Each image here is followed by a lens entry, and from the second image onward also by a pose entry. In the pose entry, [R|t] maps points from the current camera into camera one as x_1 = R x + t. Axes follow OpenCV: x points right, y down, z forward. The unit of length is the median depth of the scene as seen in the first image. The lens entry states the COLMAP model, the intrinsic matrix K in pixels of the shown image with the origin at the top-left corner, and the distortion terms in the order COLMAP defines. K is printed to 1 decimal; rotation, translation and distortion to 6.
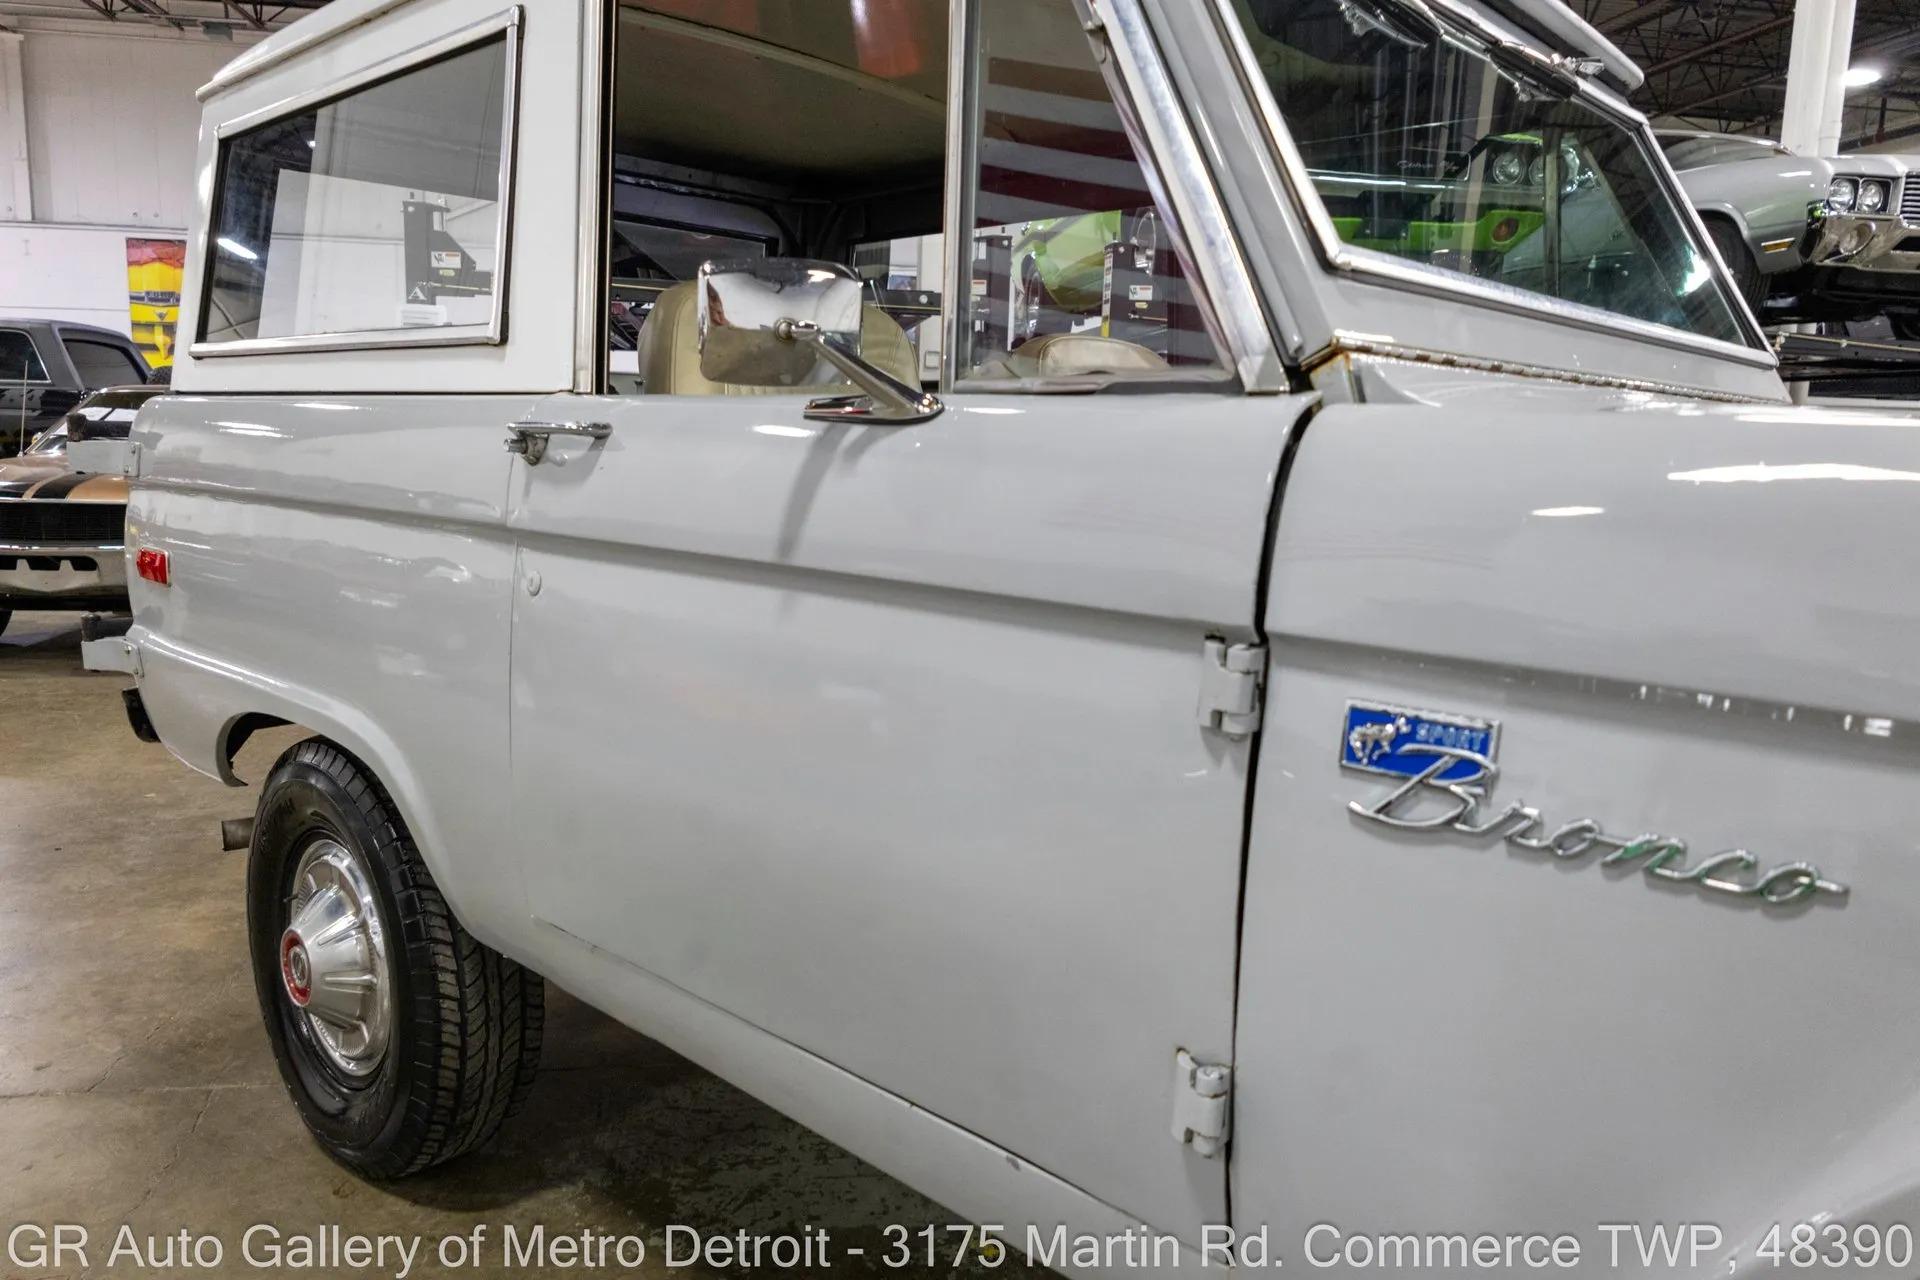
lens RADIAL K [[1319.1, 0, 968.5], [0, 1319.1, 625.4], [0, 0, 1]] dist [0.015641, -0.008689]
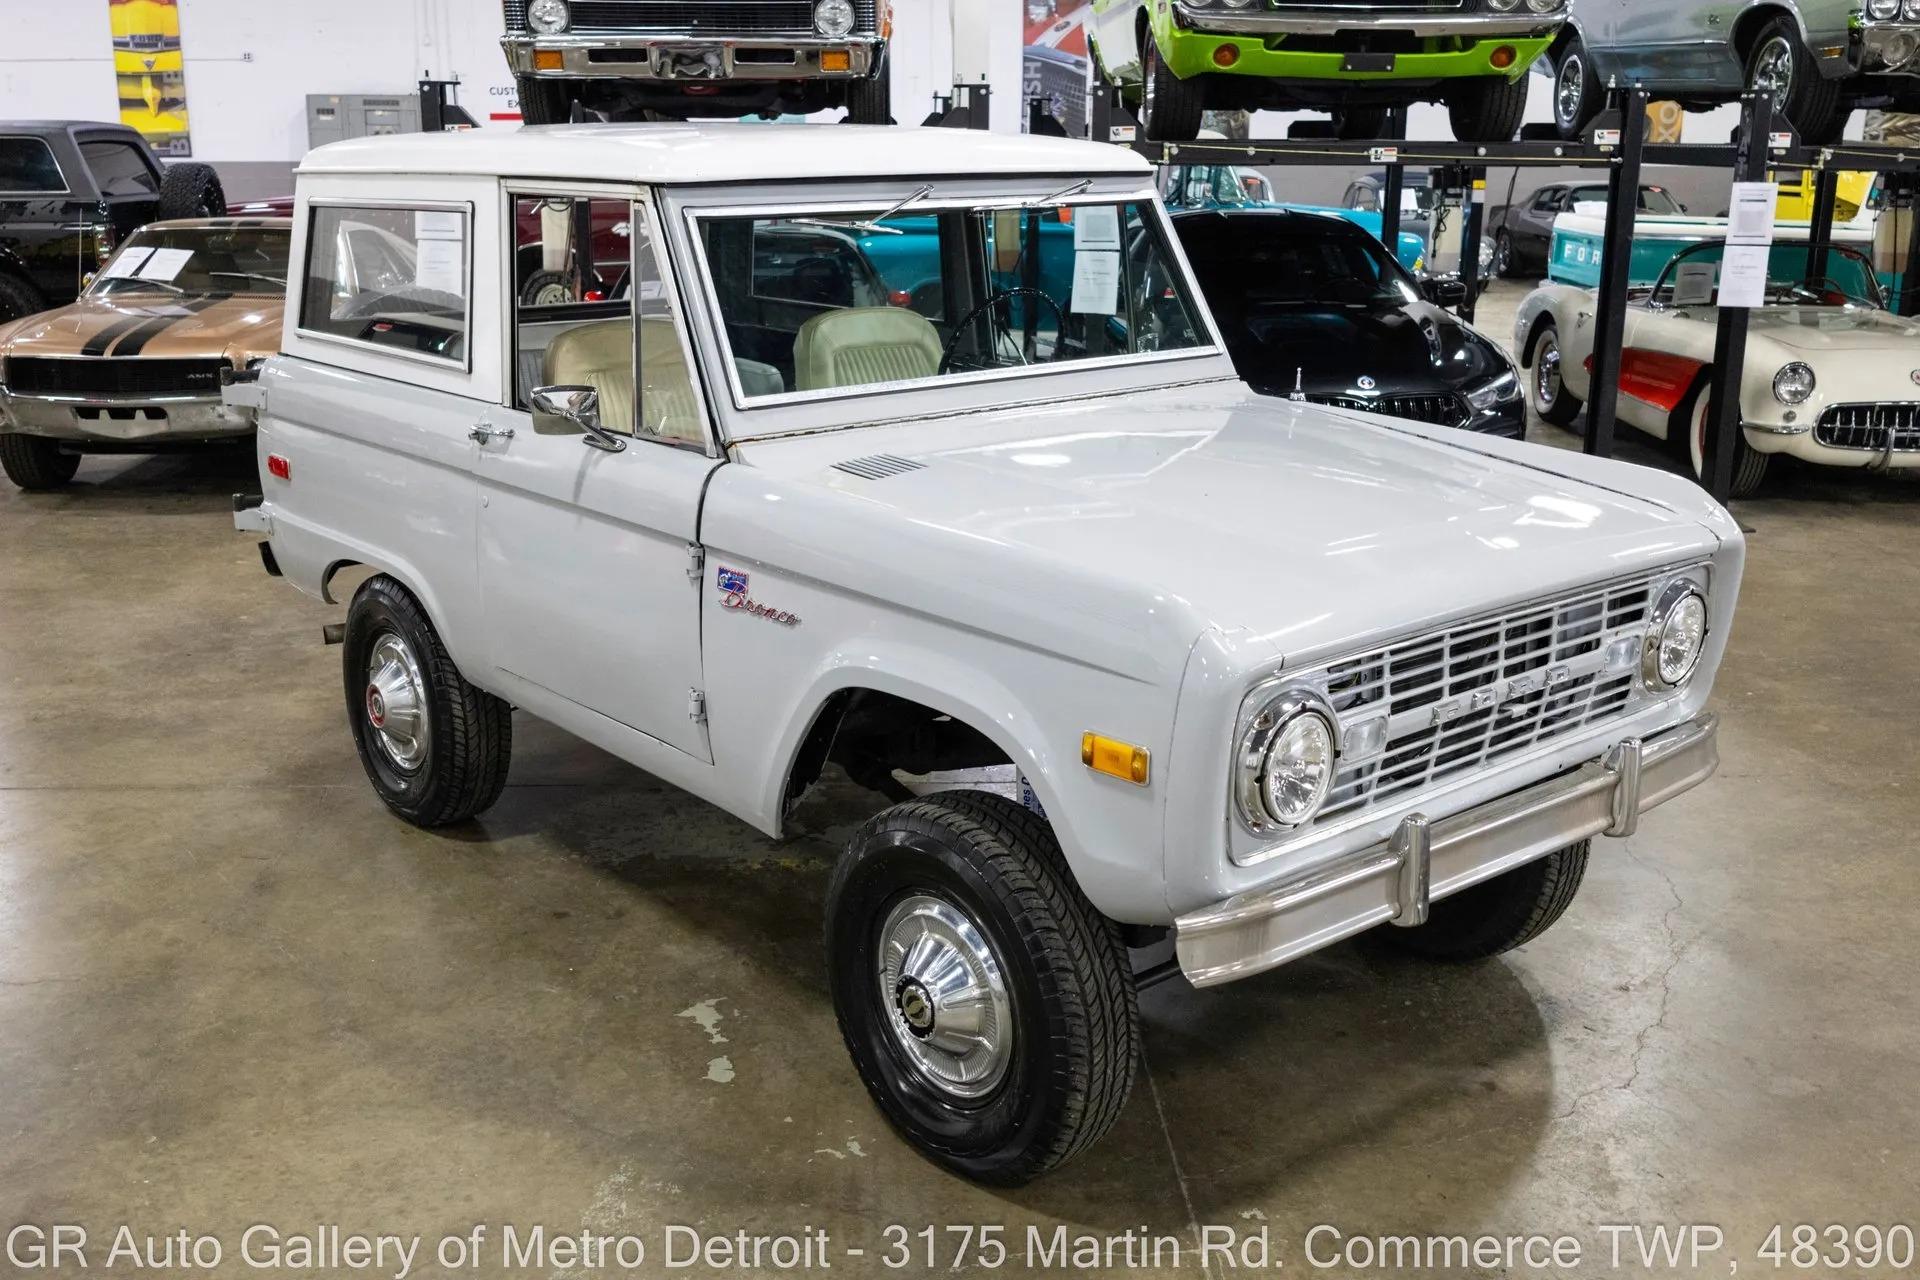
lens RADIAL K [[1920.5, 0, 961.1], [0, 1920.5, 601.0], [0, 0, 1]] dist [0.068743, -0.167802]
pose [[0.990054, 0.008310, -0.140445, 0.553669], [0.005572, 0.995155, 0.098159, -0.111983], [0.140580, -0.097965, 0.985211, -1.252365]]
